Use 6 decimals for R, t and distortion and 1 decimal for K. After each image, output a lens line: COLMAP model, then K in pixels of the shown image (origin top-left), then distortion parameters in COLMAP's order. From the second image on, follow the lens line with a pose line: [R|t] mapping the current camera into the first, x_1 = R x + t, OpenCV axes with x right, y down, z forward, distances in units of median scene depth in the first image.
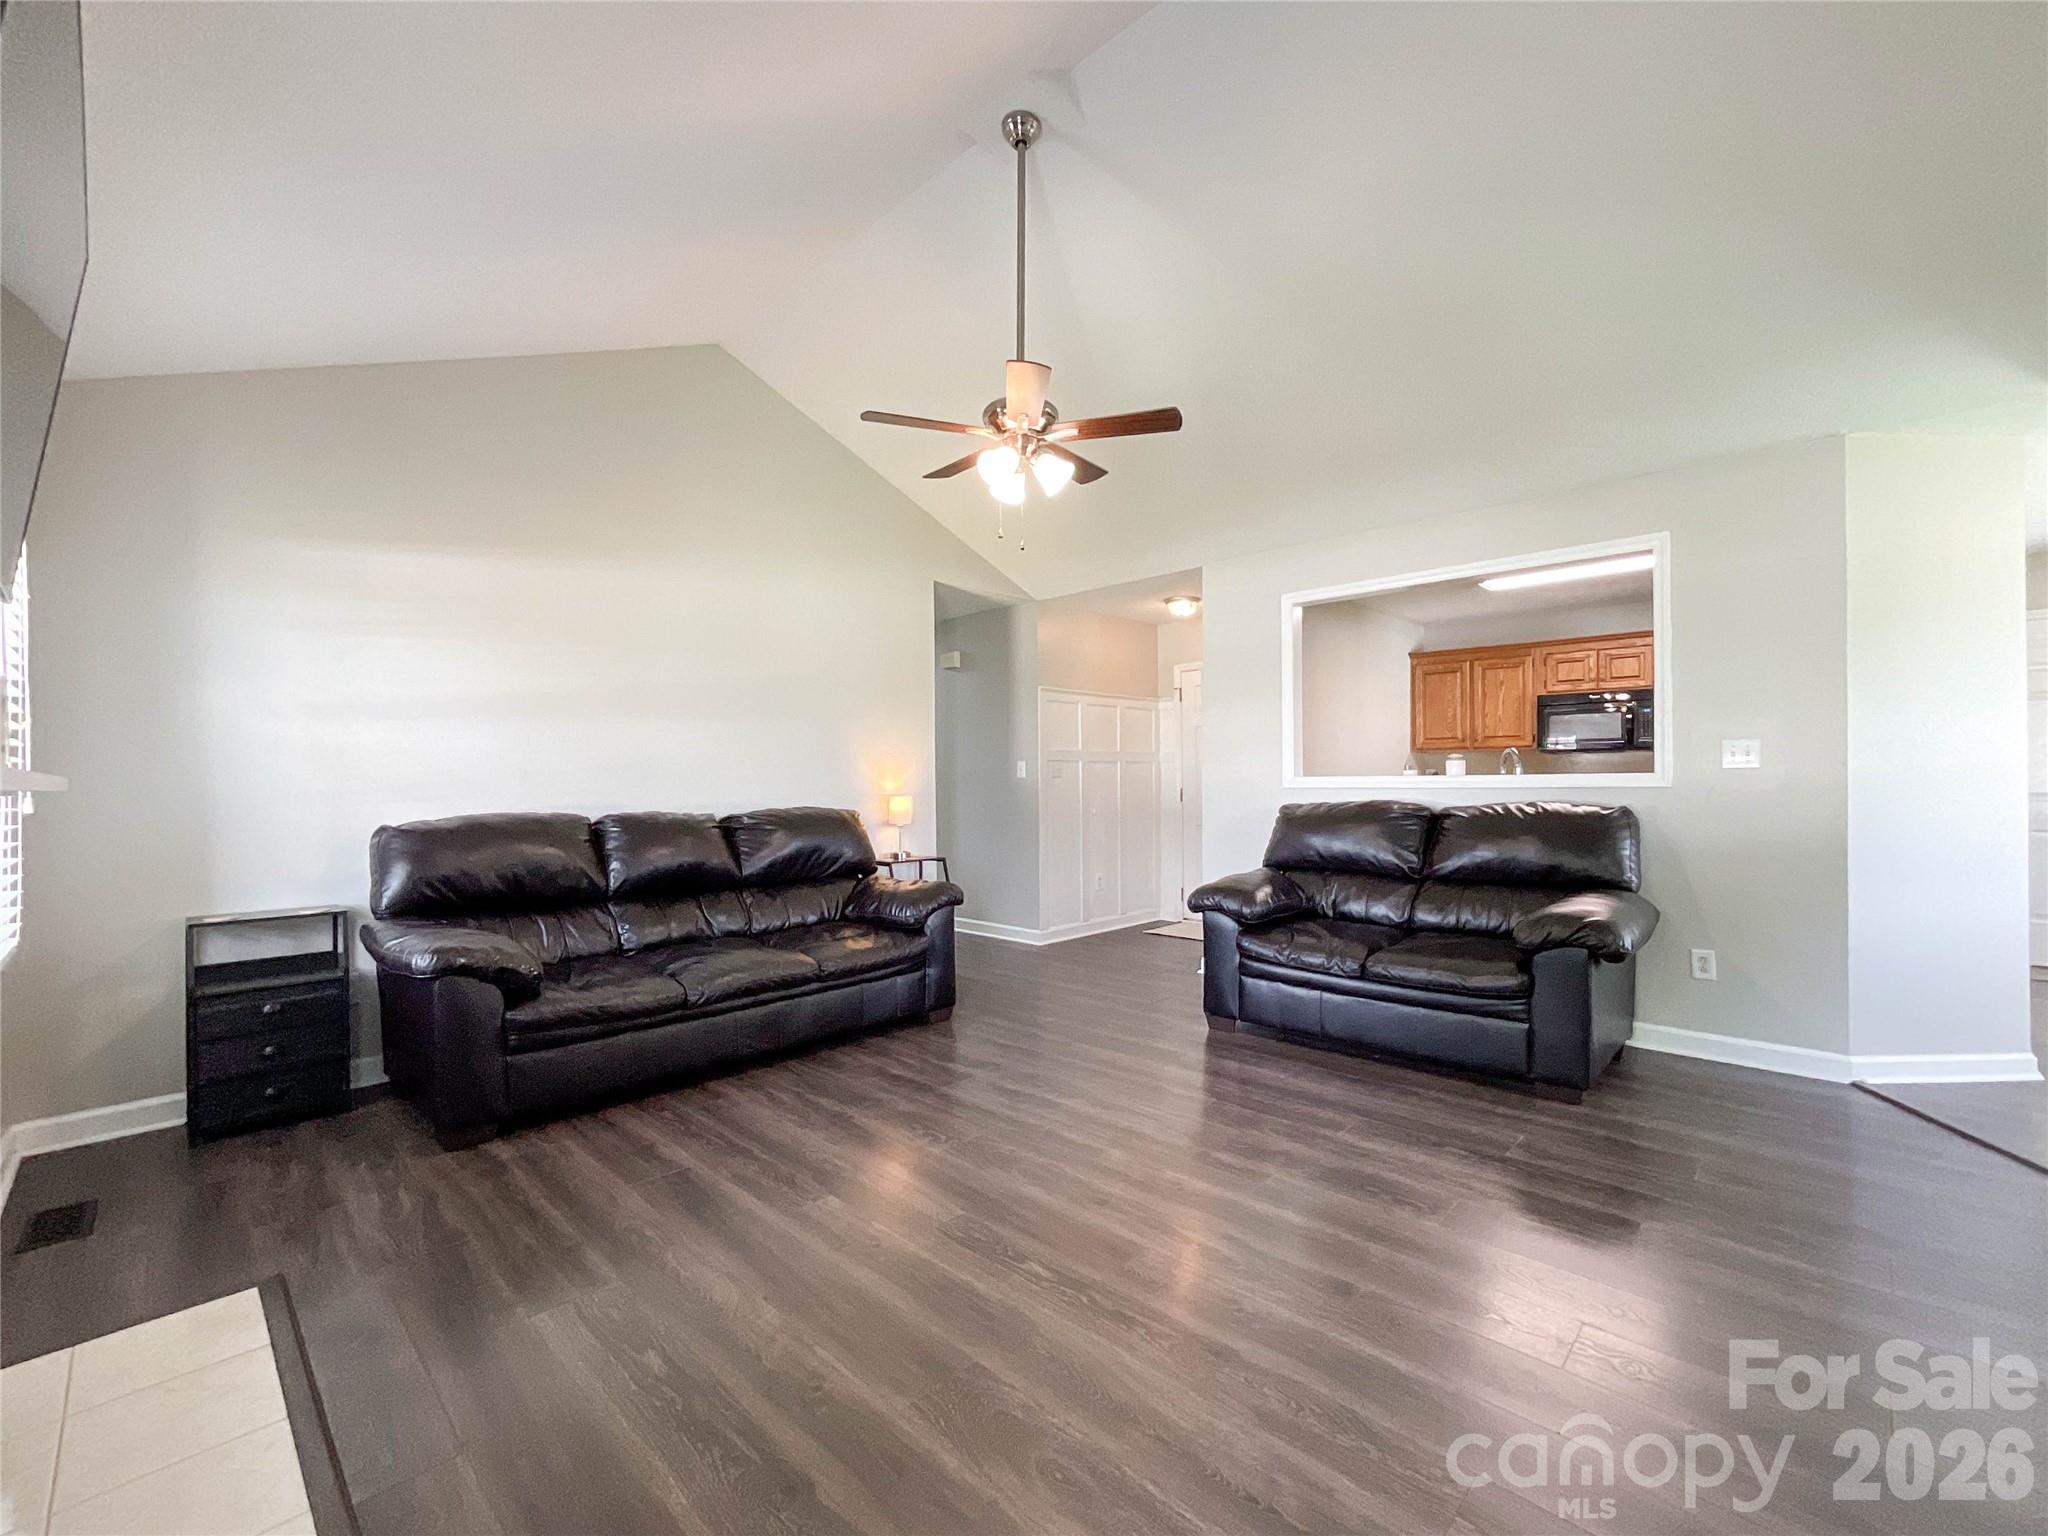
lens RADIAL K [[834.2, 0, 1012.9], [0, 834.2, 785.9], [0, 0, 1]] dist [-0.017338, 0.011359]
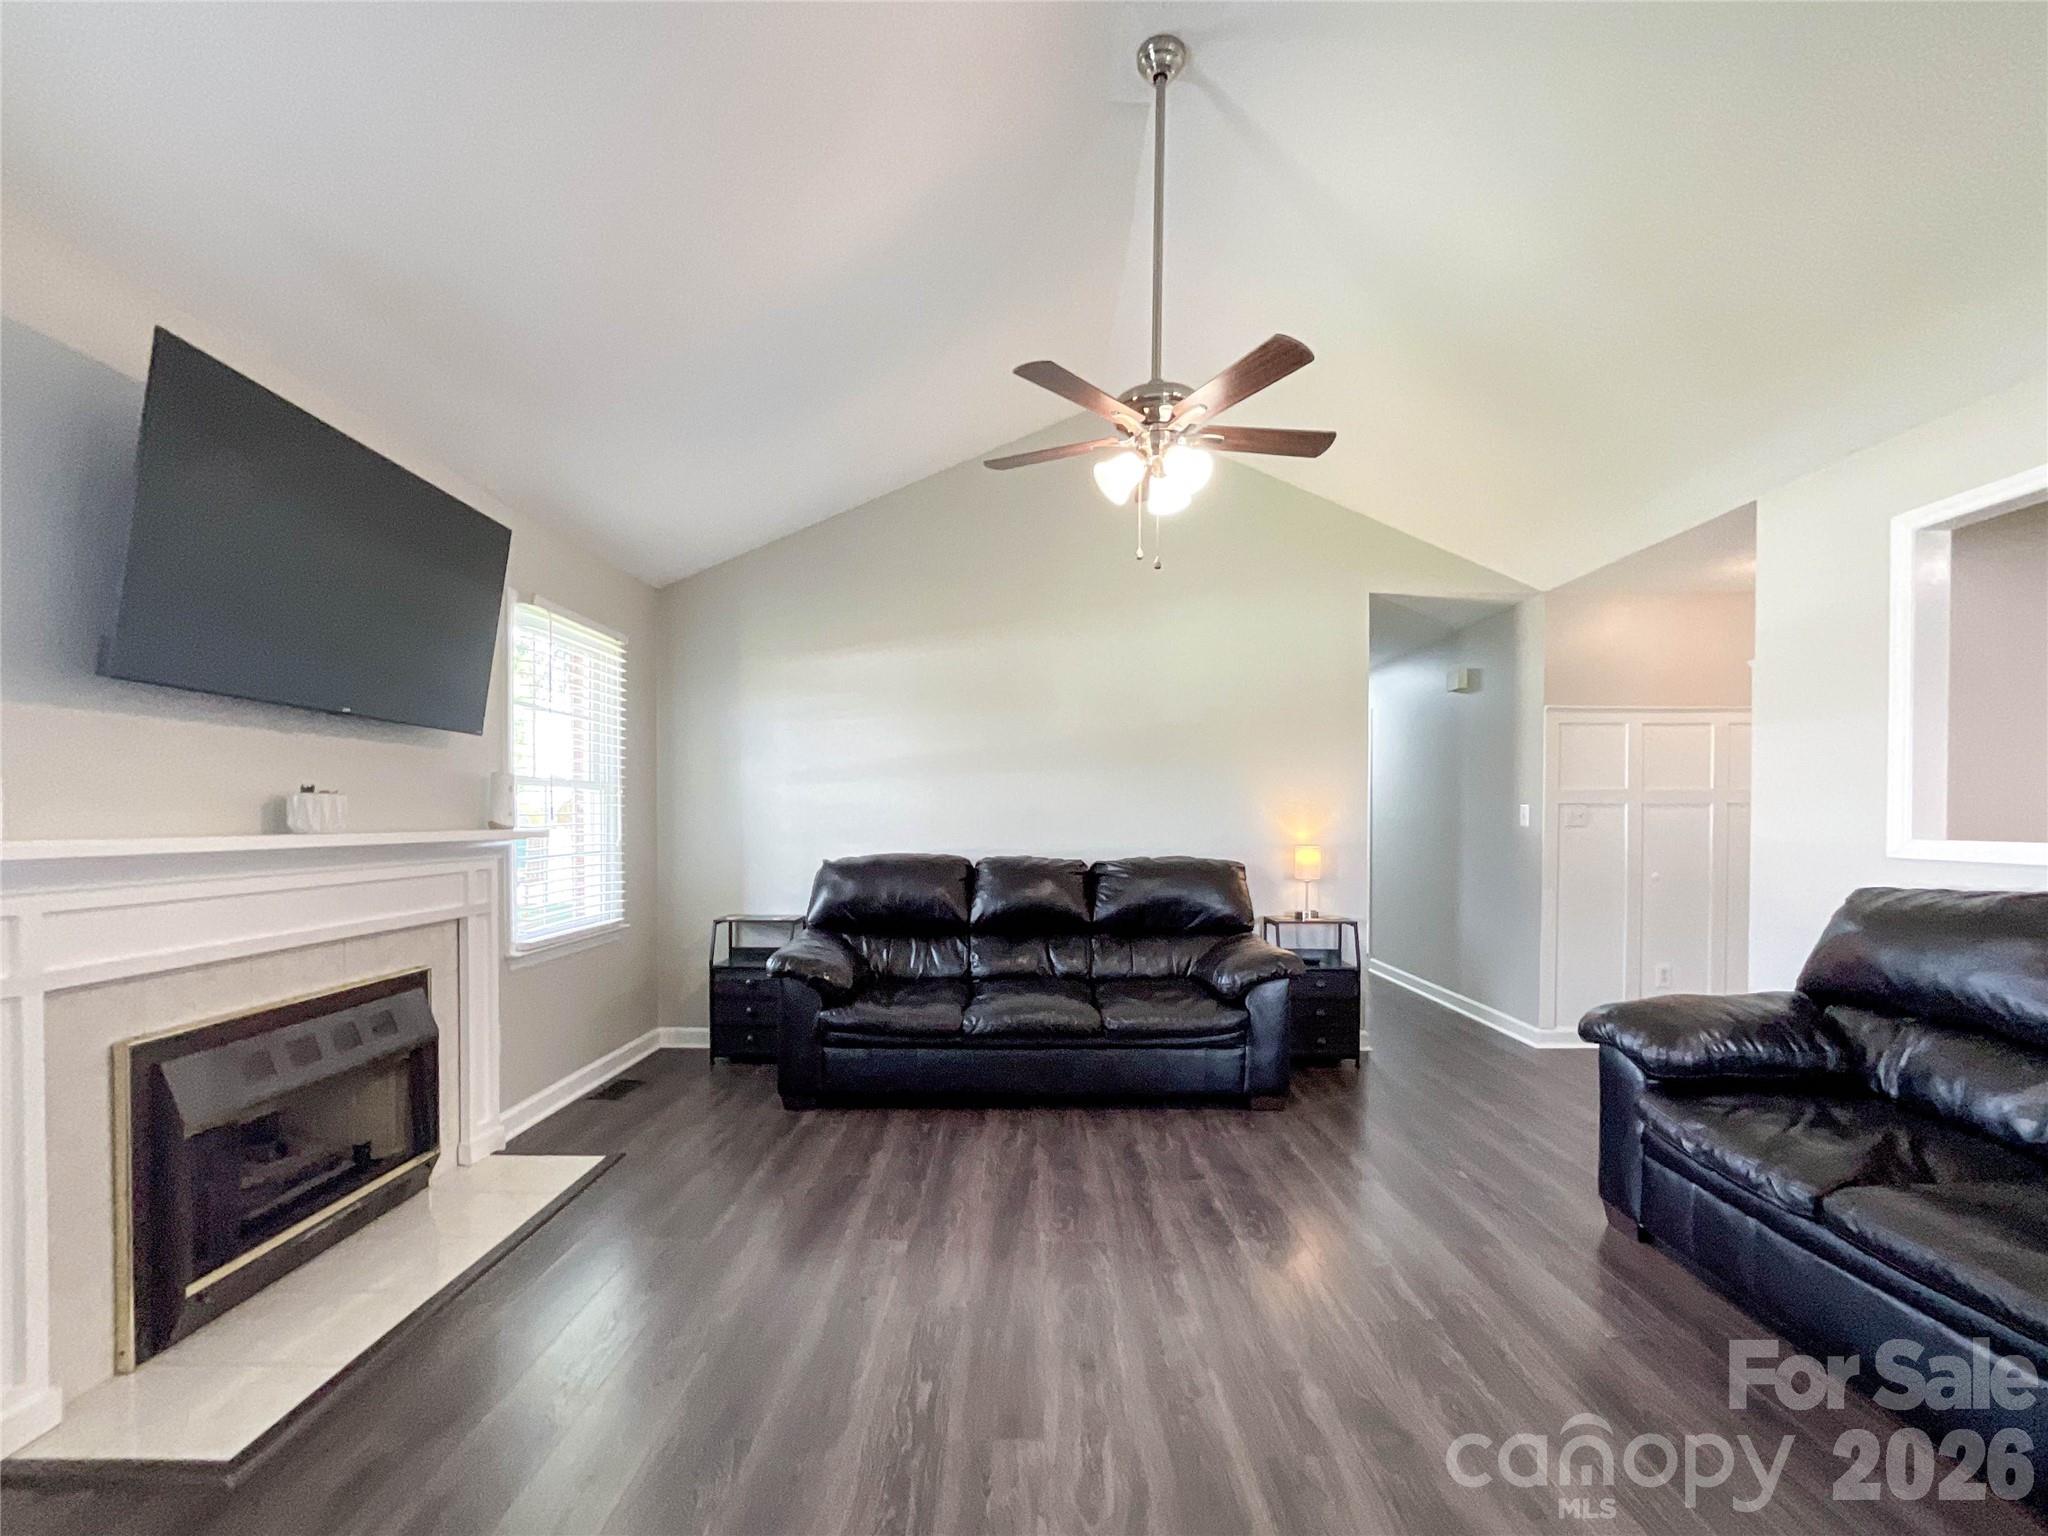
lens RADIAL K [[840.1, 0, 1028.9], [0, 840.1, 824.4], [0, 0, 1]] dist [-0.003100, -0.000147]
pose [[0.712507, 0.015005, -0.701505, 0.380851], [-0.011419, 0.999887, 0.009789, -0.023829], [0.701573, 0.001035, 0.712597, 0.221079]]
